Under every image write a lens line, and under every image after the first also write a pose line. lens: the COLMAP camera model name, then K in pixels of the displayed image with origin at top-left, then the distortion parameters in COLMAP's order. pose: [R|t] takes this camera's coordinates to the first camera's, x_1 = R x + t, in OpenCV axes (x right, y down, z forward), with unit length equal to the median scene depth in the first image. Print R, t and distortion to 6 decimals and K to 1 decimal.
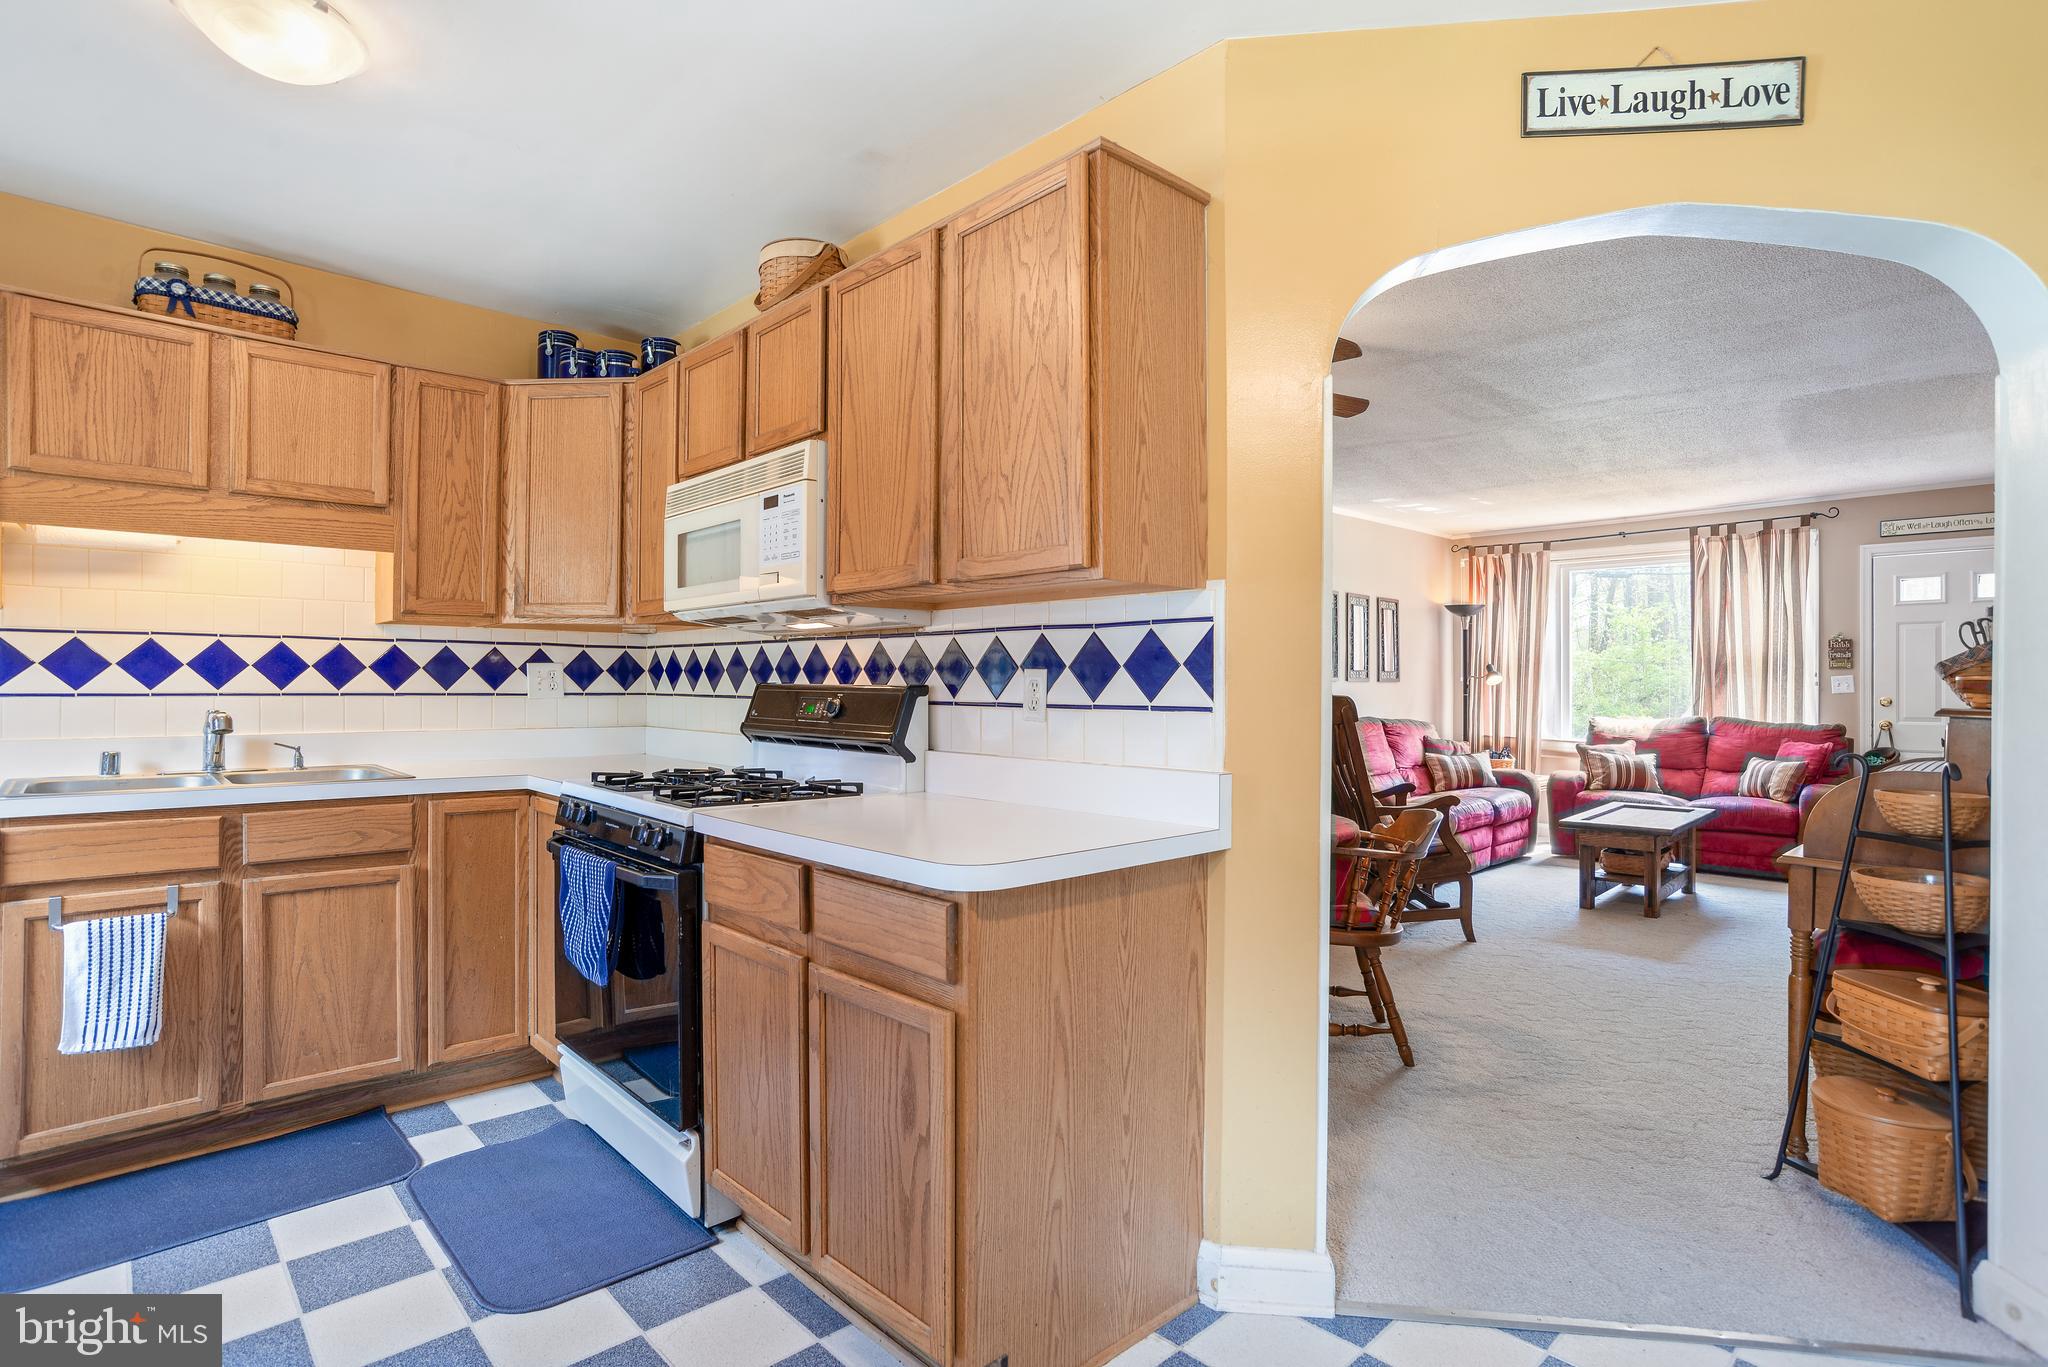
lens RADIAL K [[1040.9, 0, 1016.9], [0, 1040.9, 686.9], [0, 0, 1]] dist [-0.074872, 0.042433]
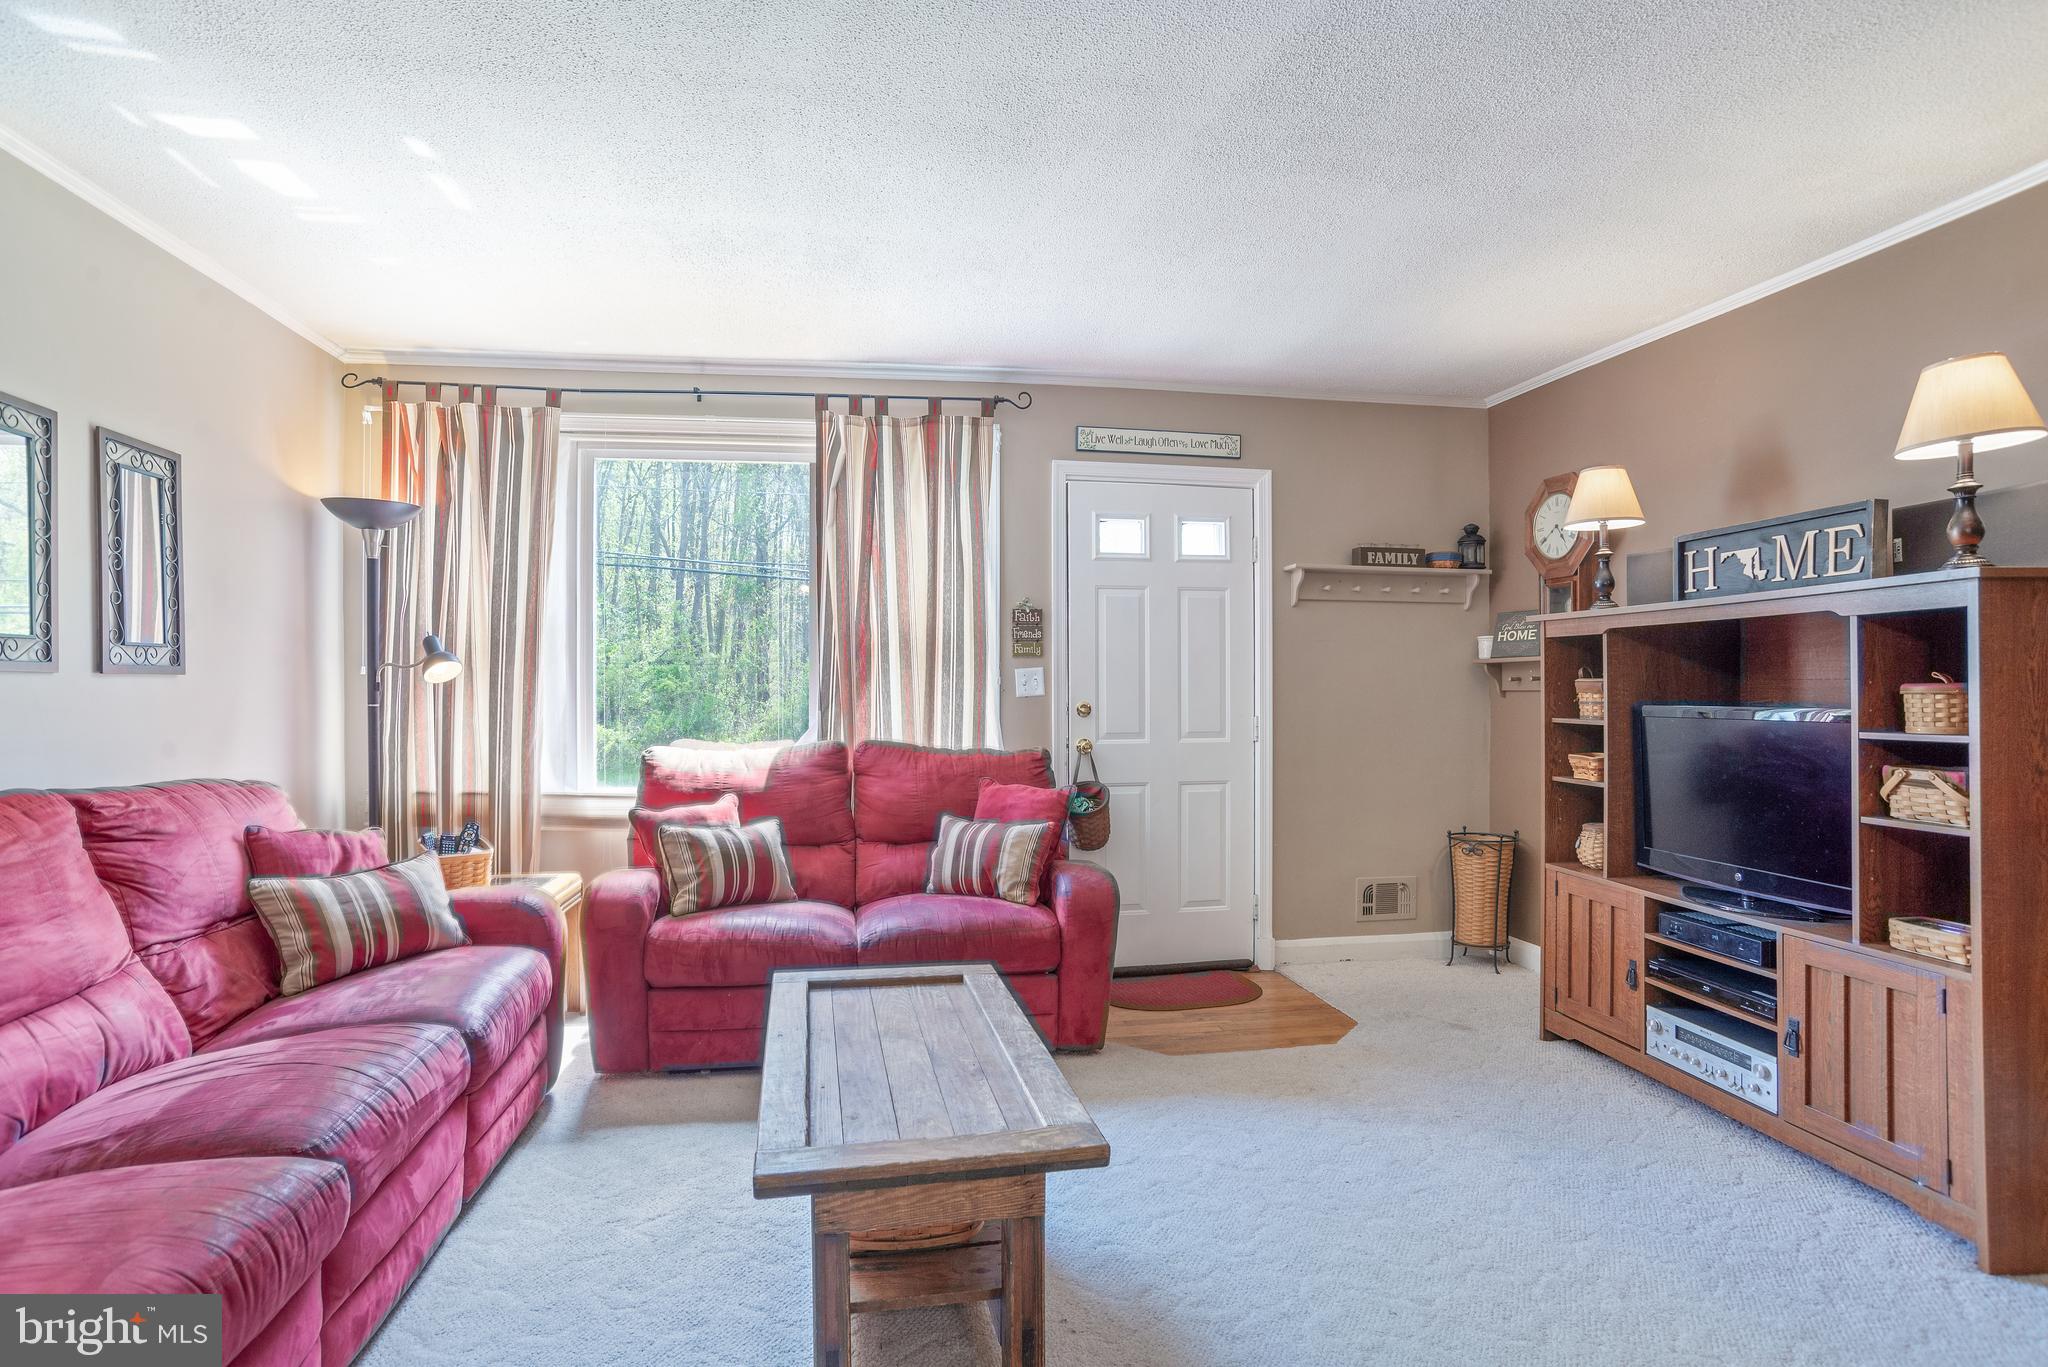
lens RADIAL K [[1040.9, 0, 999.7], [0, 1040.9, 693.6], [0, 0, 1]] dist [-0.074872, 0.042433]
pose [[0.571434, -0.005927, 0.820626, 0.290537], [0.002518, 0.999982, 0.005470, 0.001222], [-0.820644, -0.001059, 0.571439, 0.664673]]
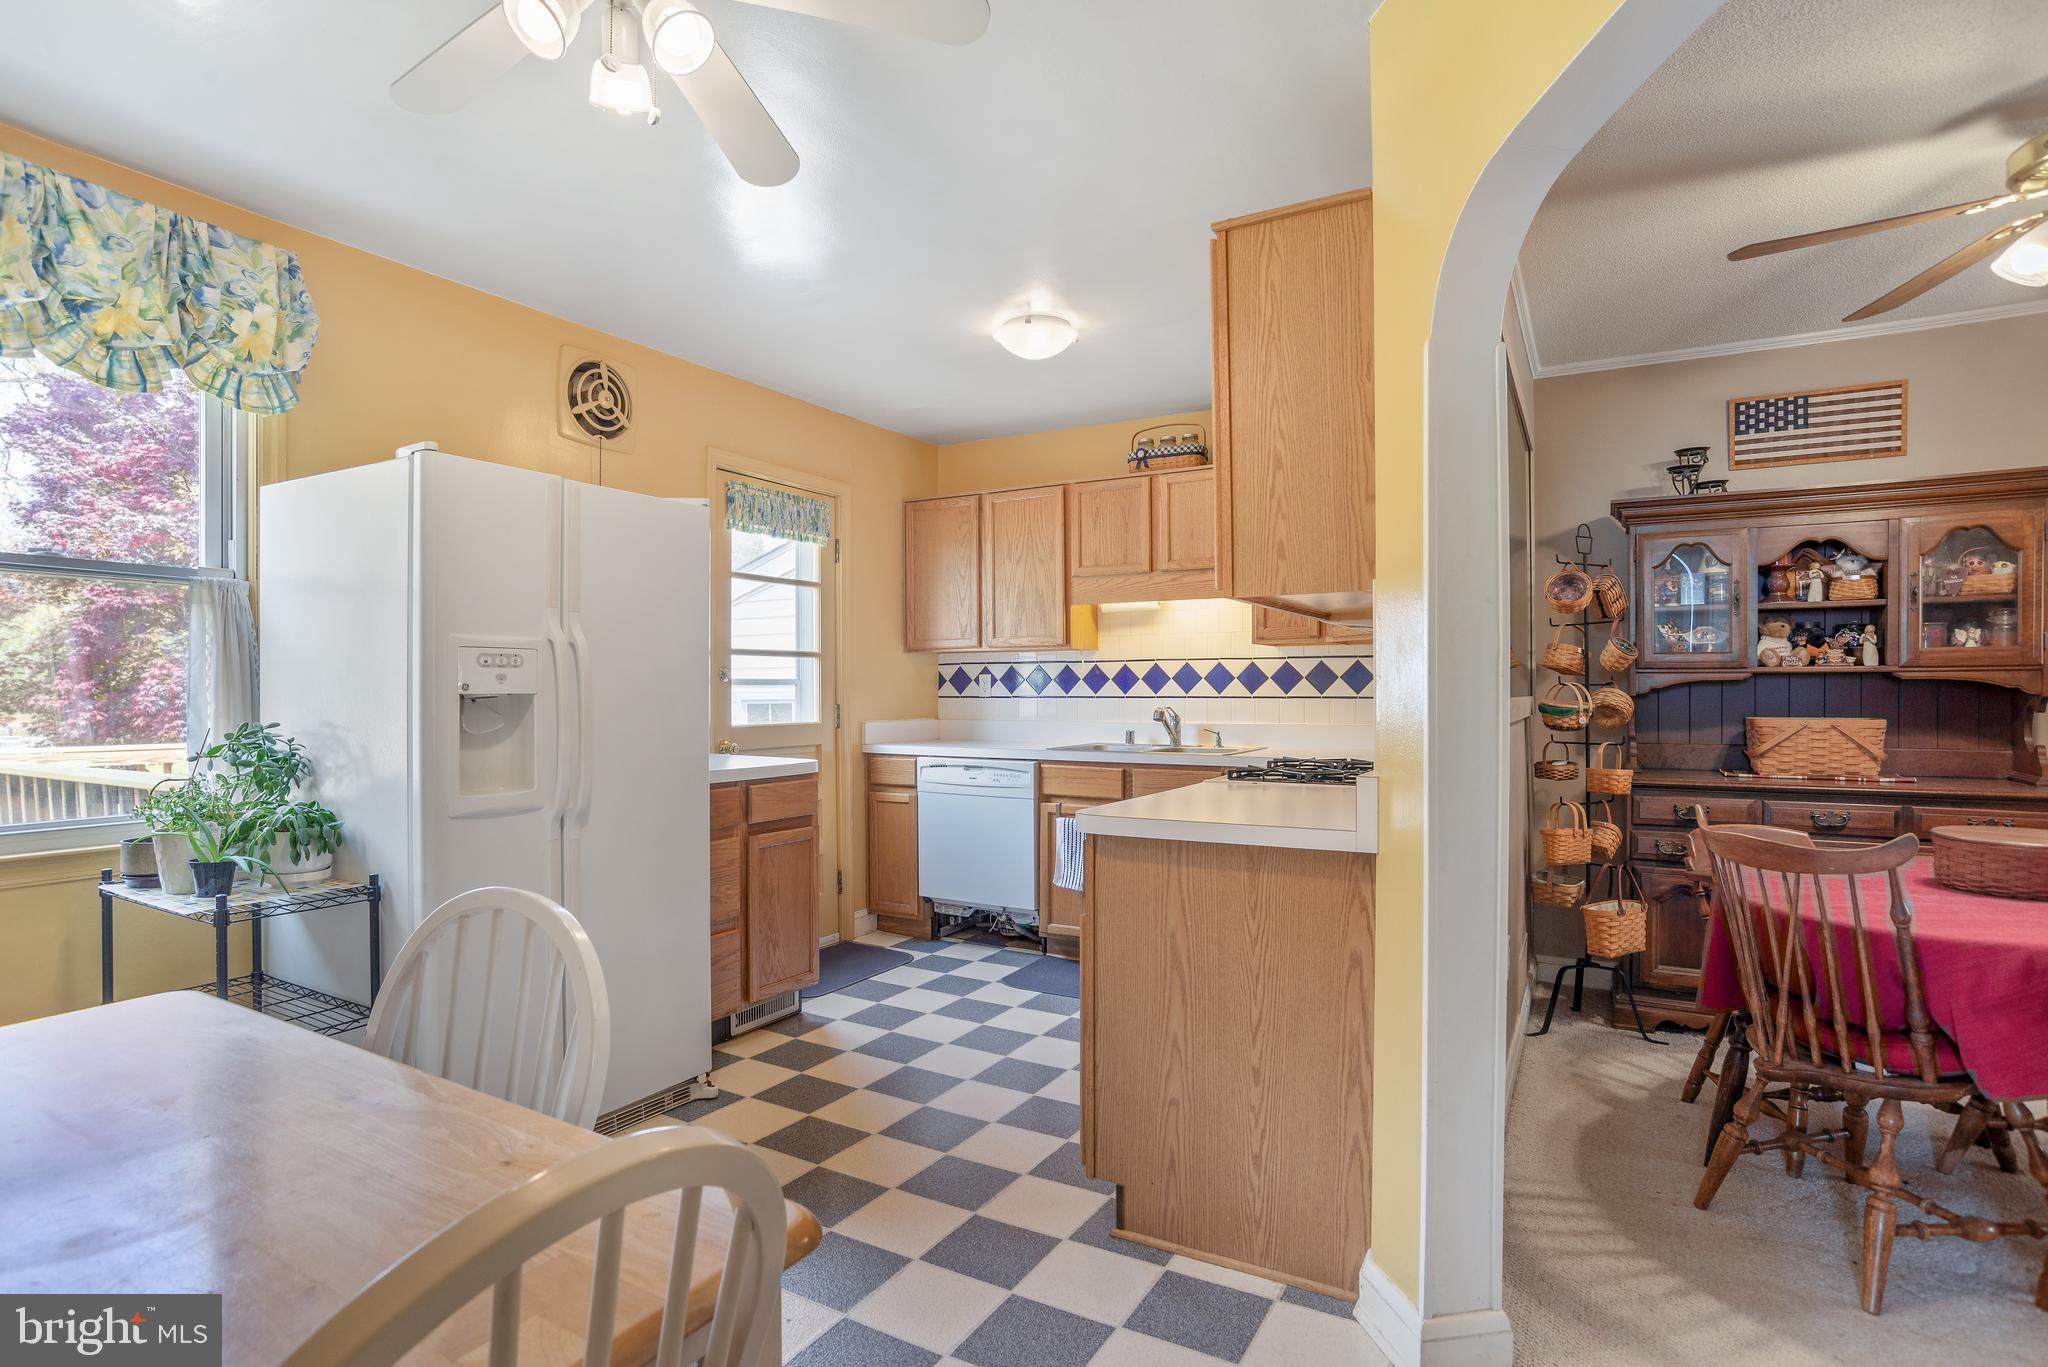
lens RADIAL K [[1040.9, 0, 985.6], [0, 1040.9, 702.6], [0, 0, 1]] dist [-0.074872, 0.042433]
pose [[0.276374, 0.006333, -0.961029, 0.319537], [0.003038, 0.999968, 0.007463, 0.001528], [0.961045, -0.004982, 0.276346, 0.116231]]
